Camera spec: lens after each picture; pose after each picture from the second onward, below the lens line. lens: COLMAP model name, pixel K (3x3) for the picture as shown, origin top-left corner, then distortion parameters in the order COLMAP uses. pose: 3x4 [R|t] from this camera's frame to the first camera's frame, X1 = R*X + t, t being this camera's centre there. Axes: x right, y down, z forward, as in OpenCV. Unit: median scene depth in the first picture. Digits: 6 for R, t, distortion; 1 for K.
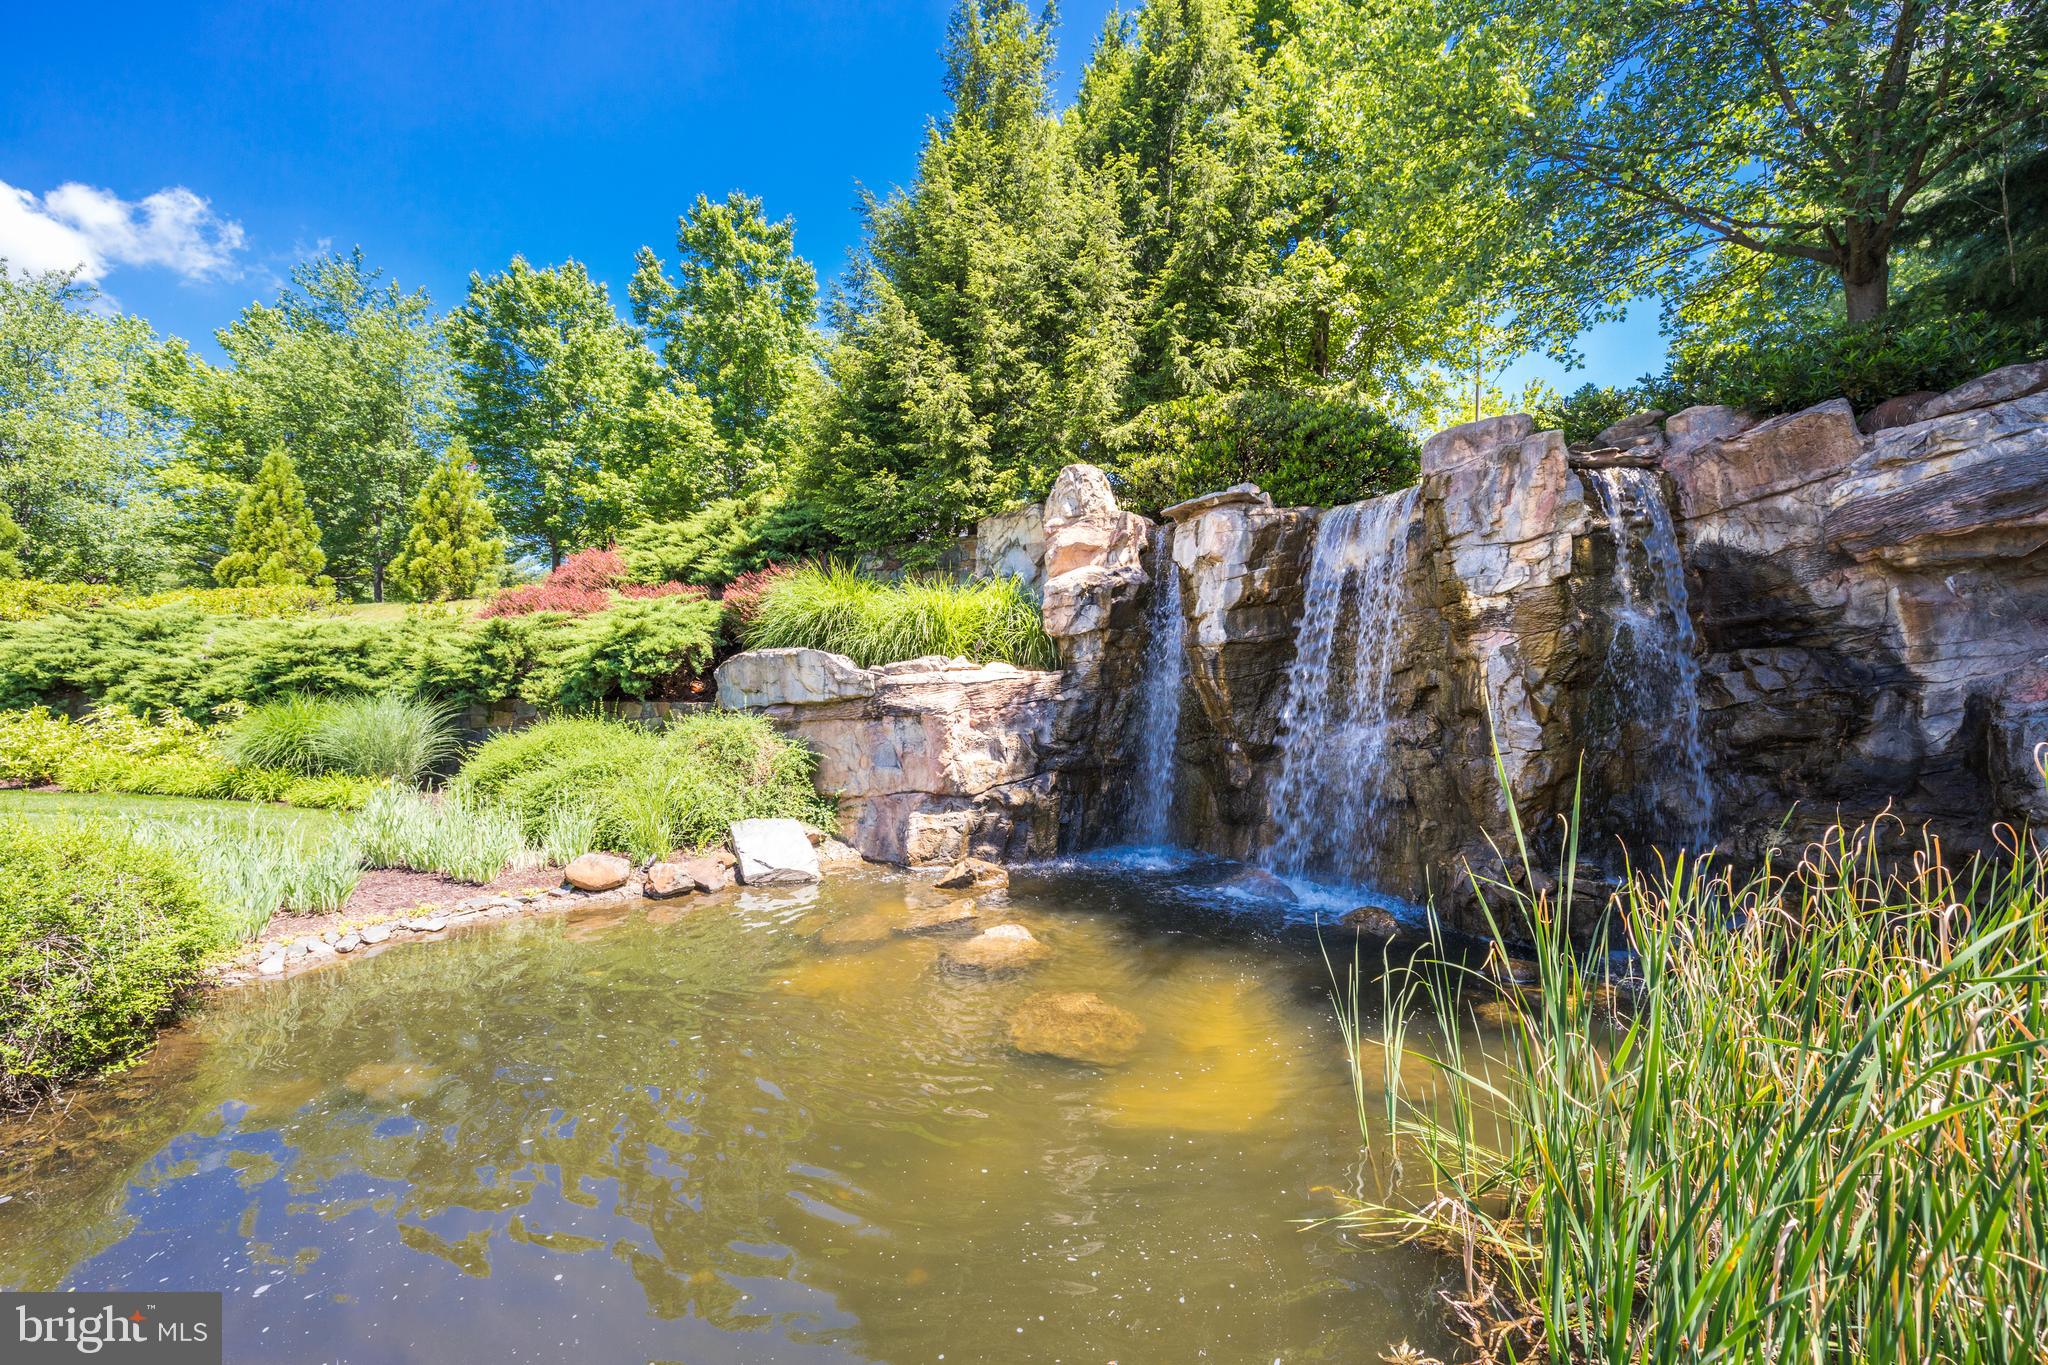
lens RADIAL K [[895.1, 0, 1022.9], [0, 895.1, 676.7], [0, 0, 1]] dist [-0.002555, 0.000011]
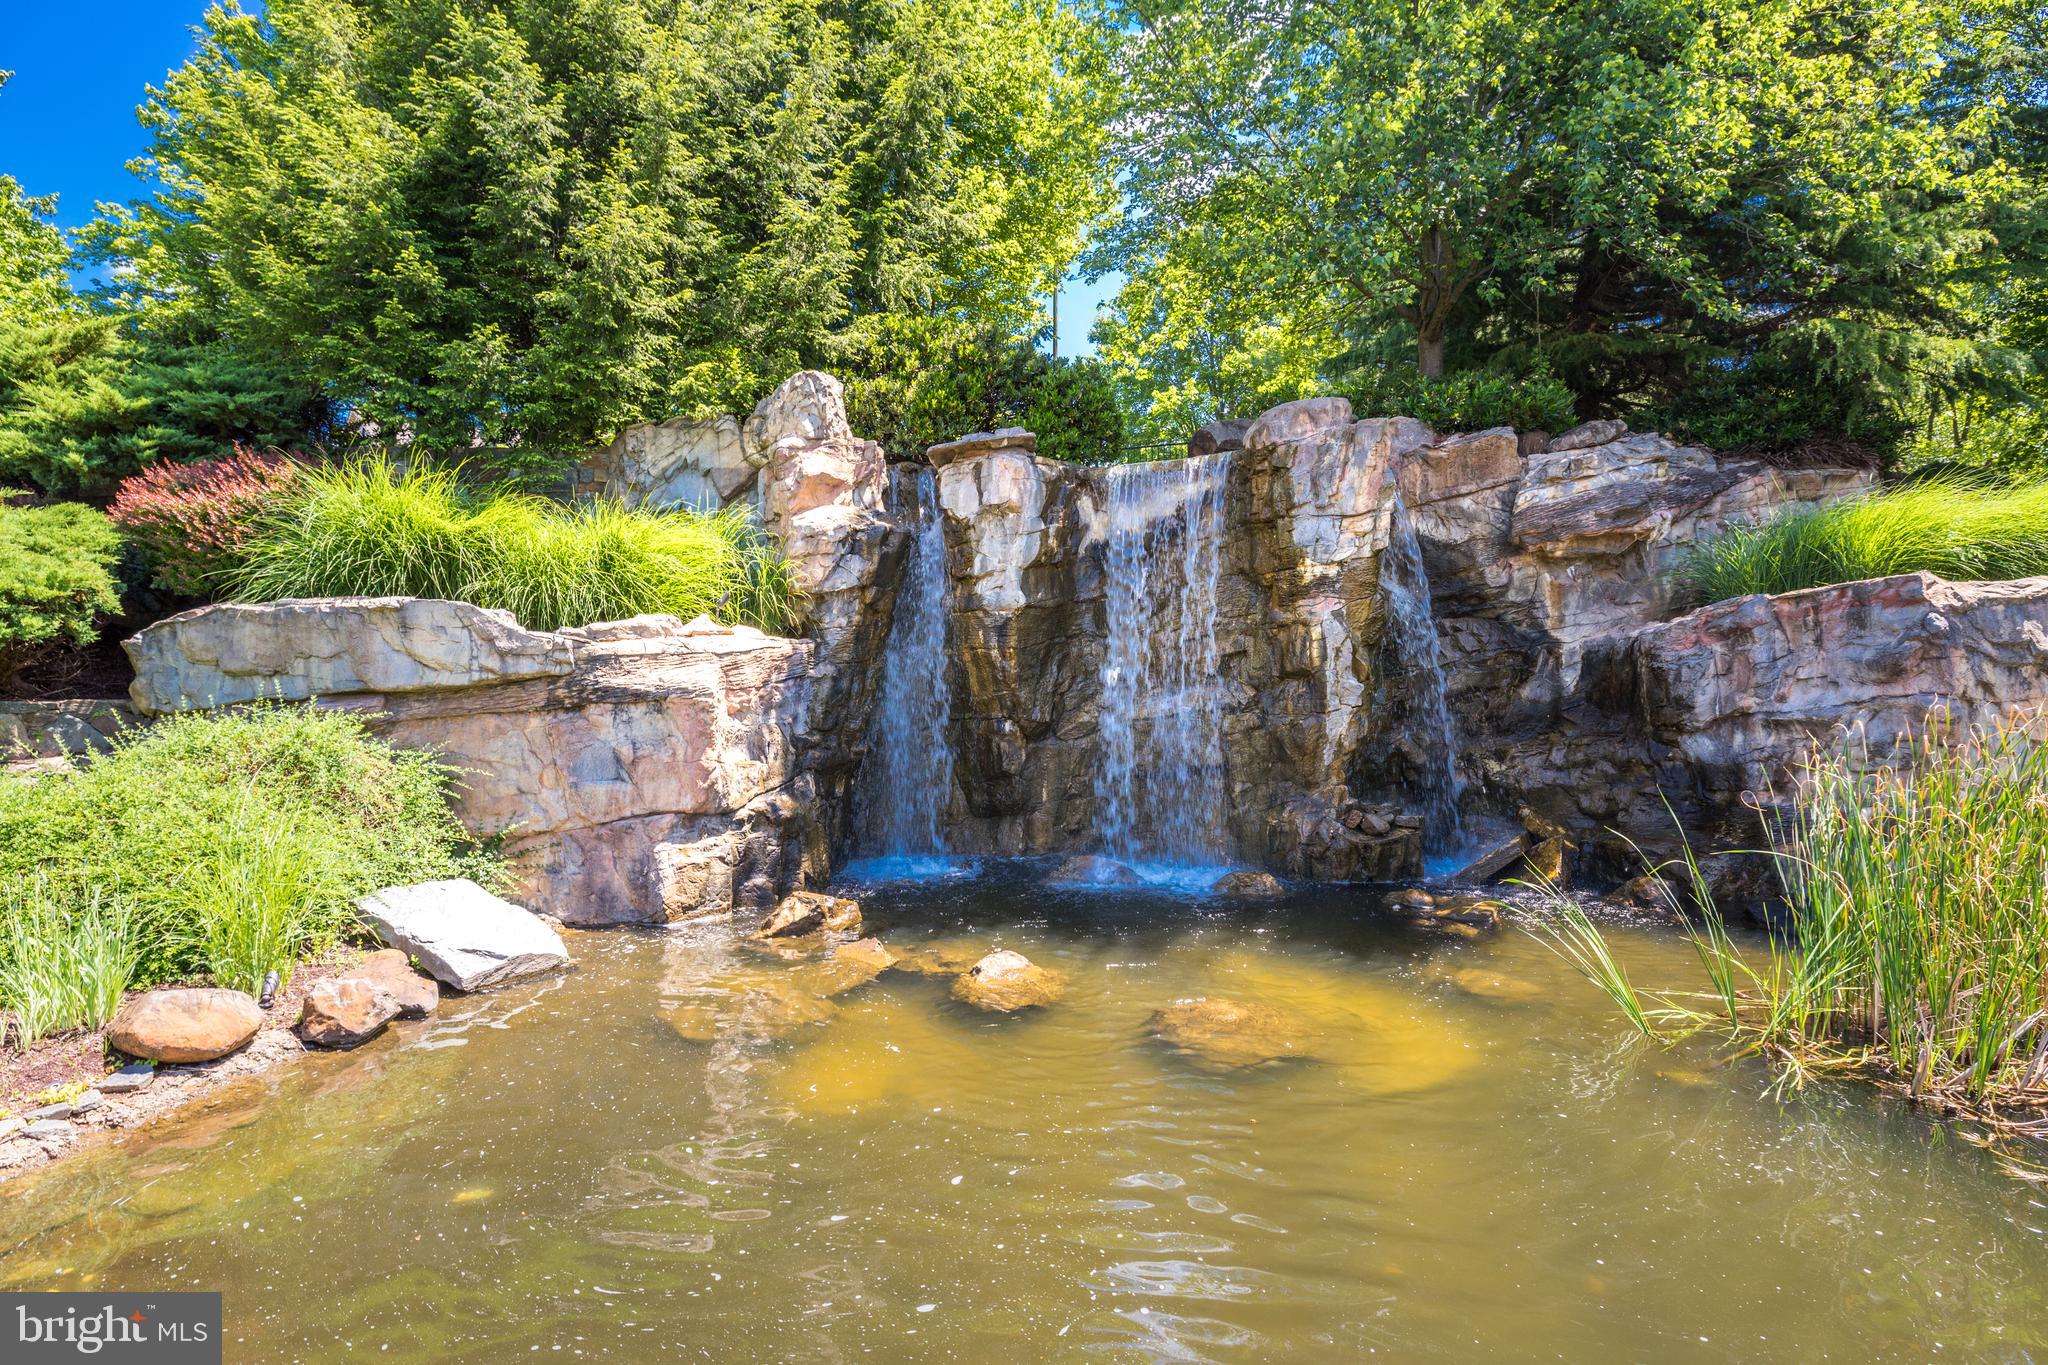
lens RADIAL K [[1055.4, 0, 1023.3], [0, 1055.4, 678.7], [0, 0, 1]] dist [-0.005119, -0.000120]
pose [[0.747577, -0.013318, 0.664042, -0.440044], [0.014686, 0.999886, 0.003521, 0.028098], [-0.664013, 0.007120, 0.747687, 0.220152]]
